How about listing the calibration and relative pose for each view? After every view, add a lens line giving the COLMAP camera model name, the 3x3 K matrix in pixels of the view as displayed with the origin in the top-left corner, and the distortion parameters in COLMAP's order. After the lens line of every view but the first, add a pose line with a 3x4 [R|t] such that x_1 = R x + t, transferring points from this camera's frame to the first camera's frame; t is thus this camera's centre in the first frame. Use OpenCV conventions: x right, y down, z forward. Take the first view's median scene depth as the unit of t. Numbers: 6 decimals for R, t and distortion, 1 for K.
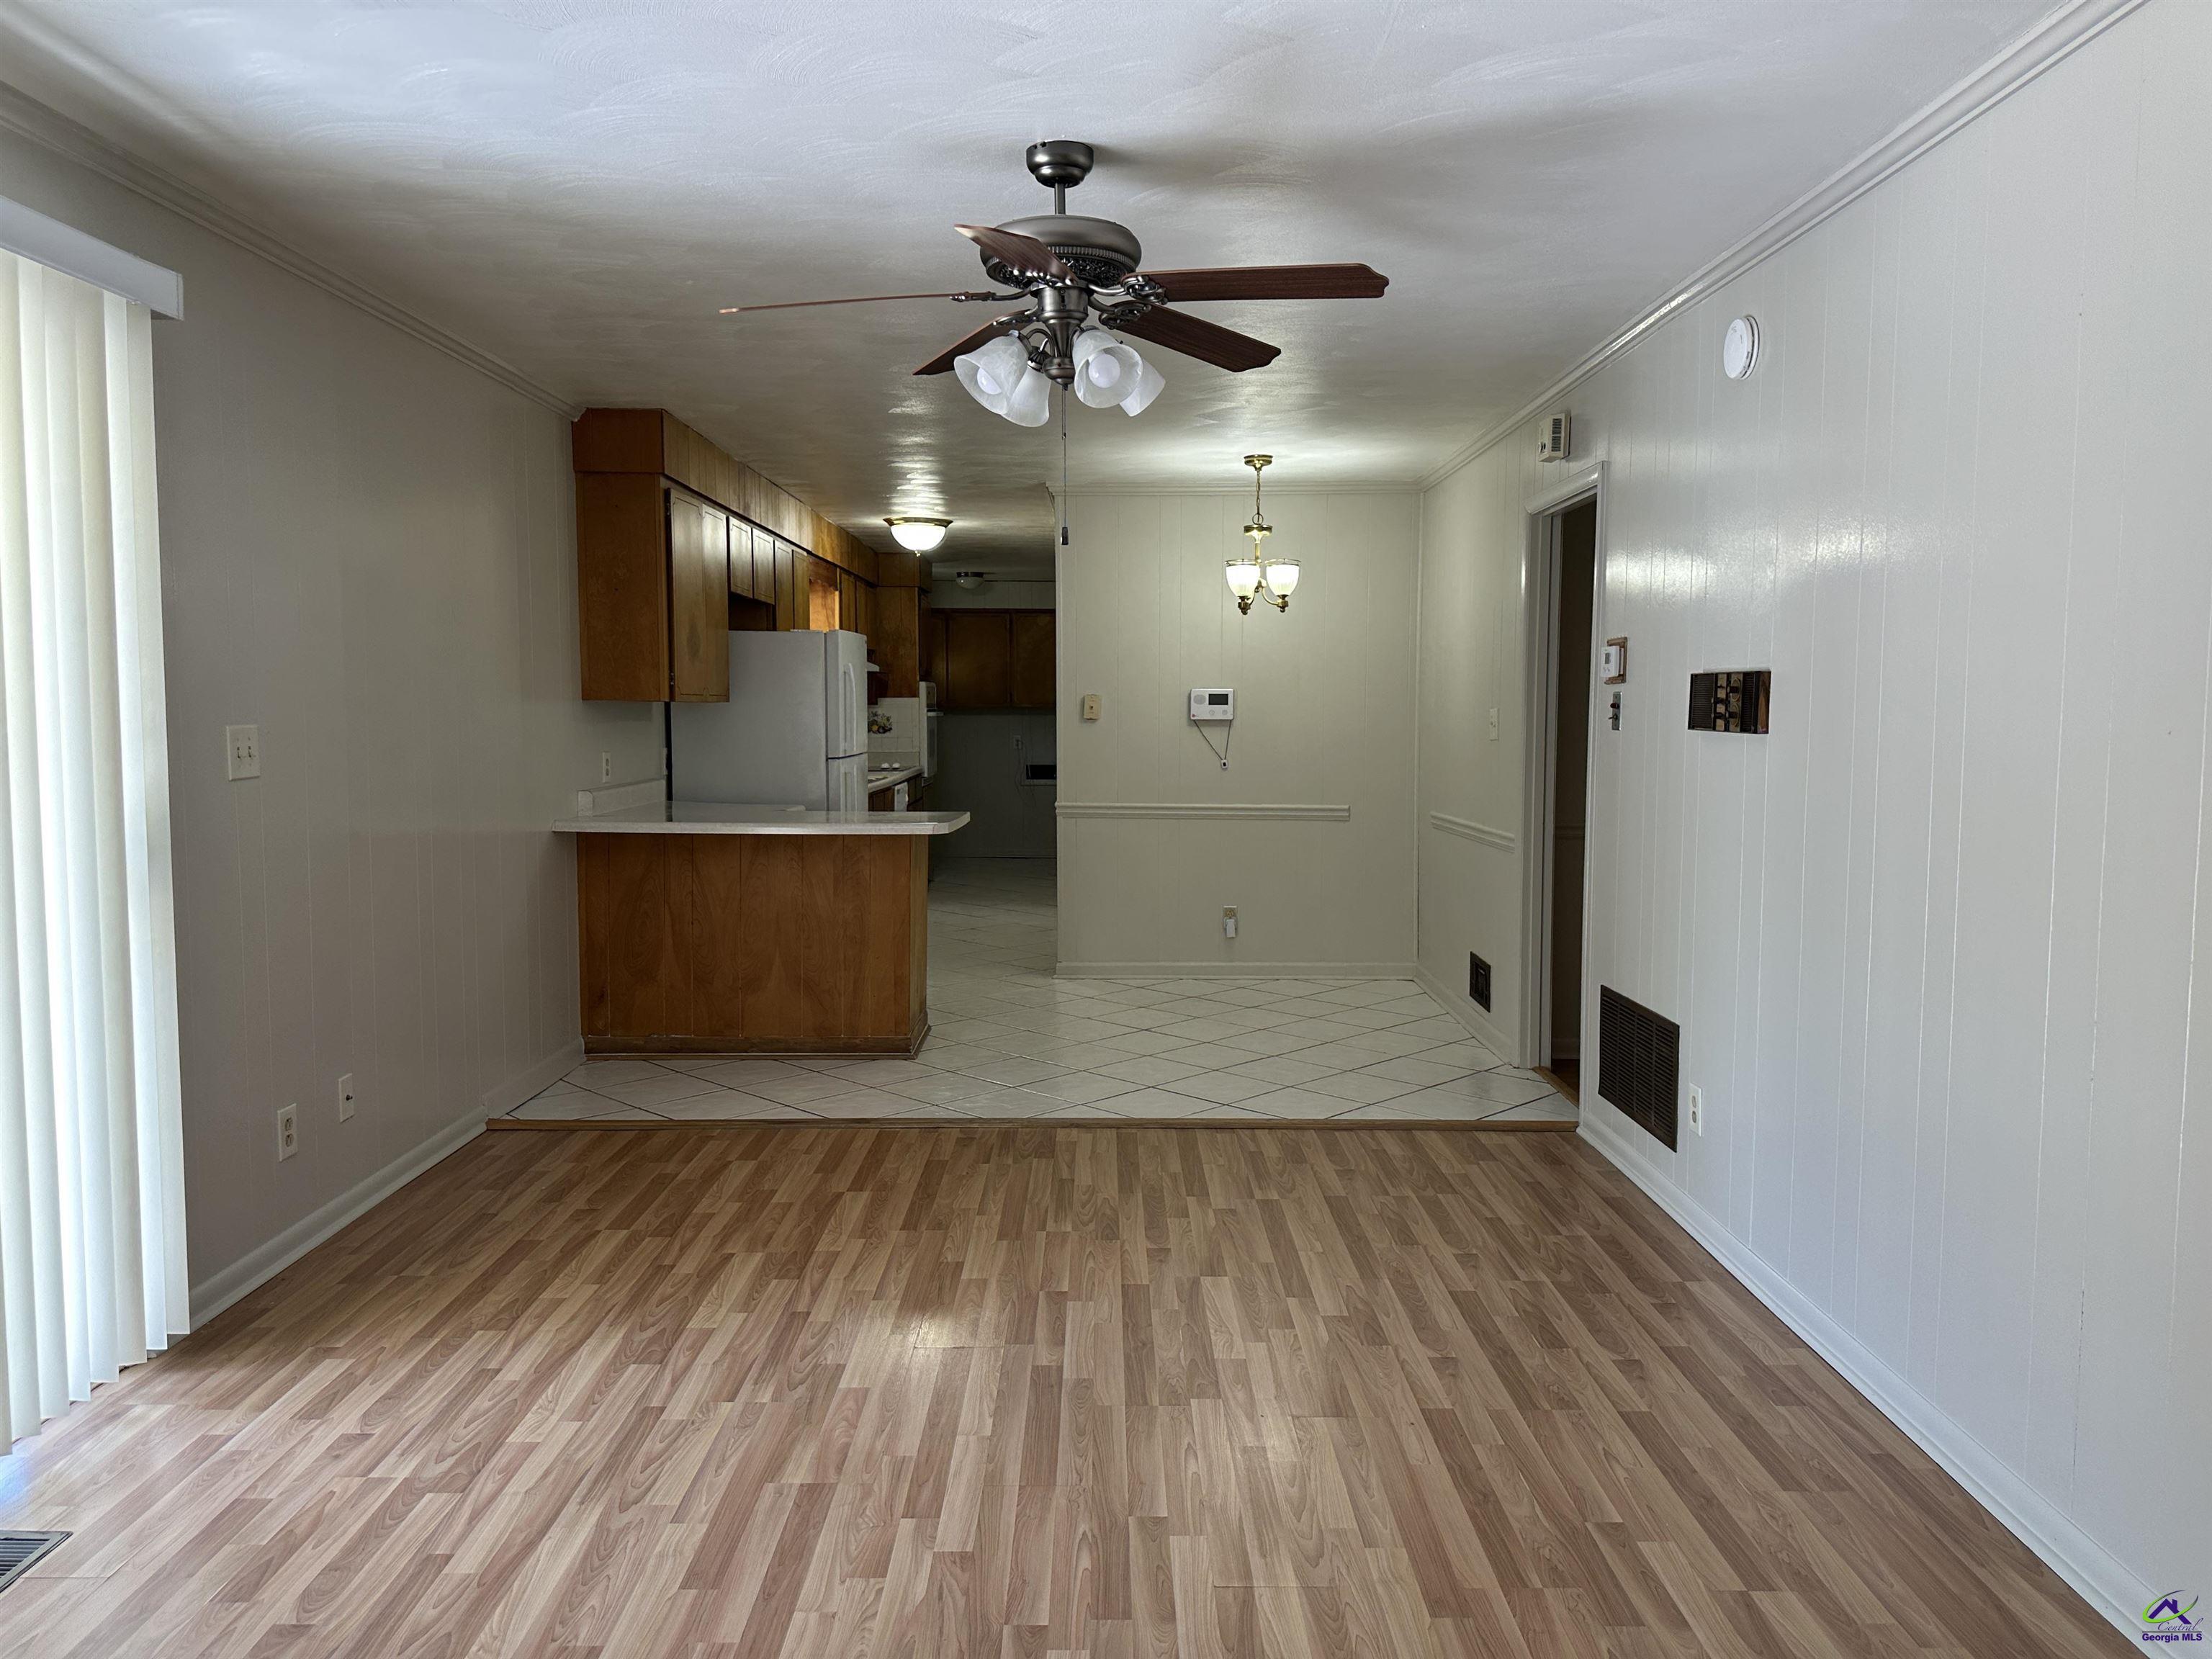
lens RADIAL K [[1564.8, 0, 1107.5], [0, 1564.8, 823.6], [0, 0, 1]] dist [0.002533, 0.000399]
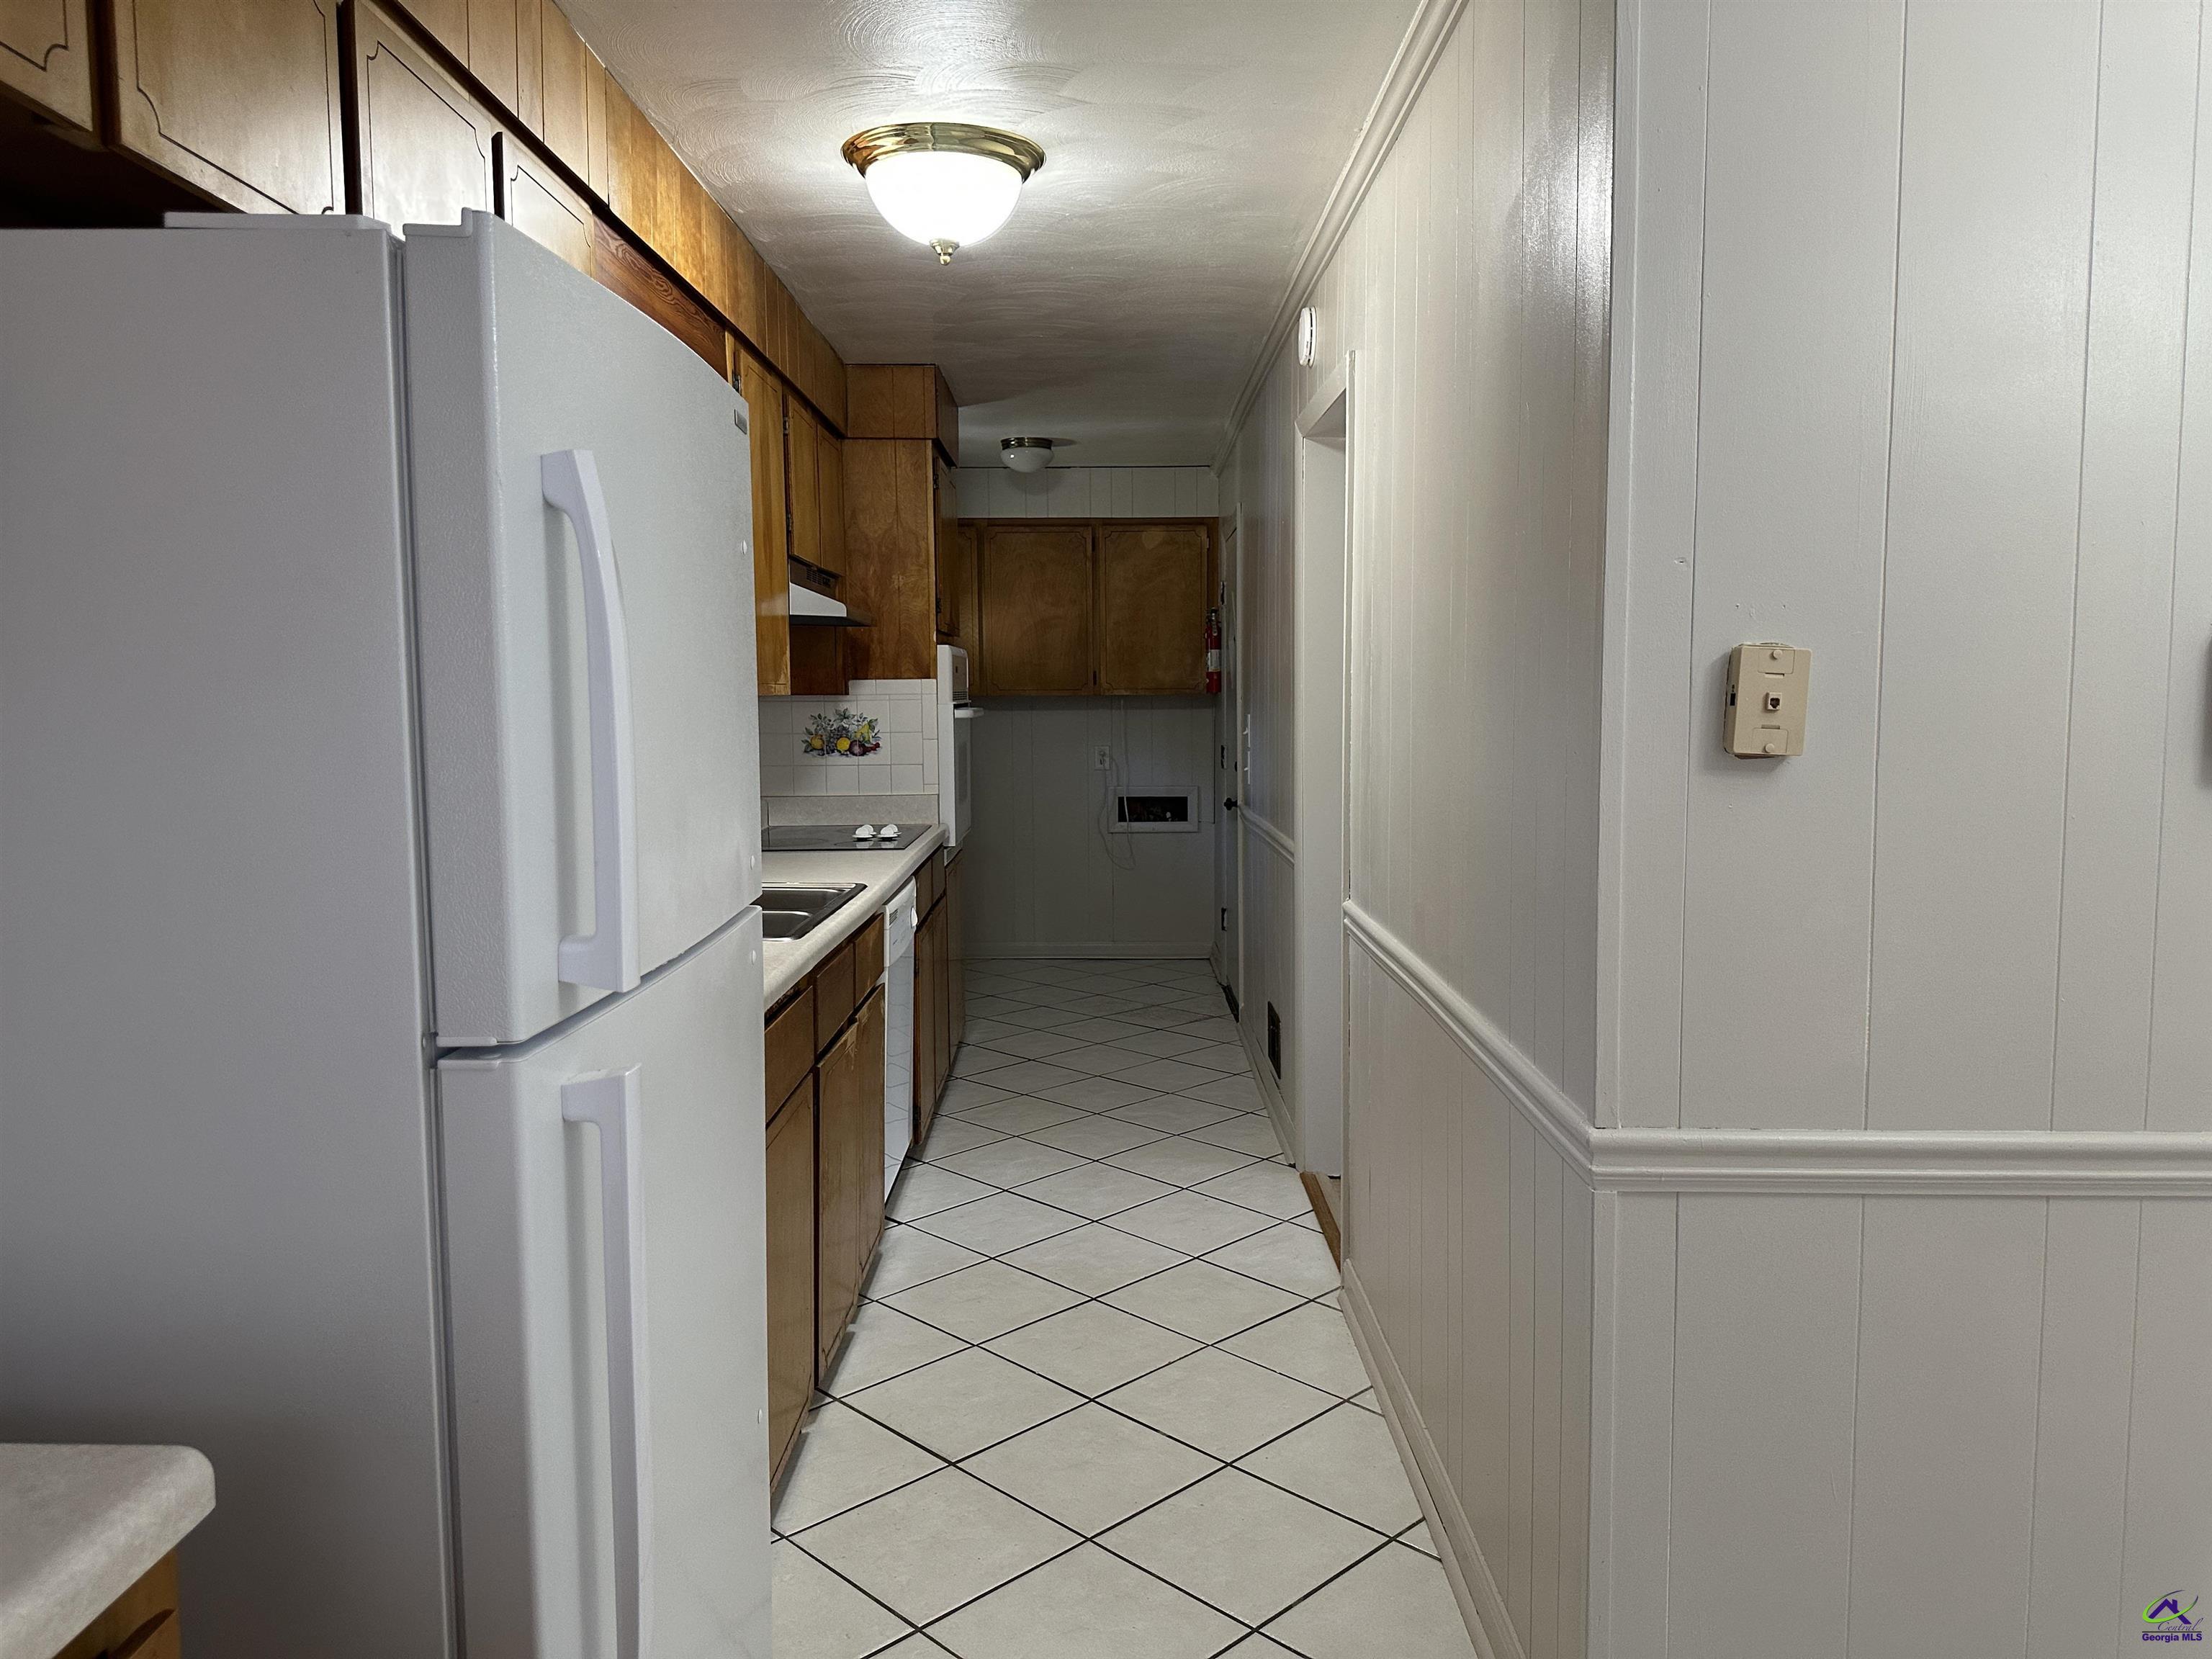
lens RADIAL K [[1564.8, 0, 1102.8], [0, 1564.8, 829.9], [0, 0, 1]] dist [0.002533, 0.000399]
pose [[0.999963, -0.008448, -0.001639, -0.069987], [0.008469, 0.999873, 0.013478, -0.040968], [0.001525, -0.013492, 0.999908, 0.528661]]
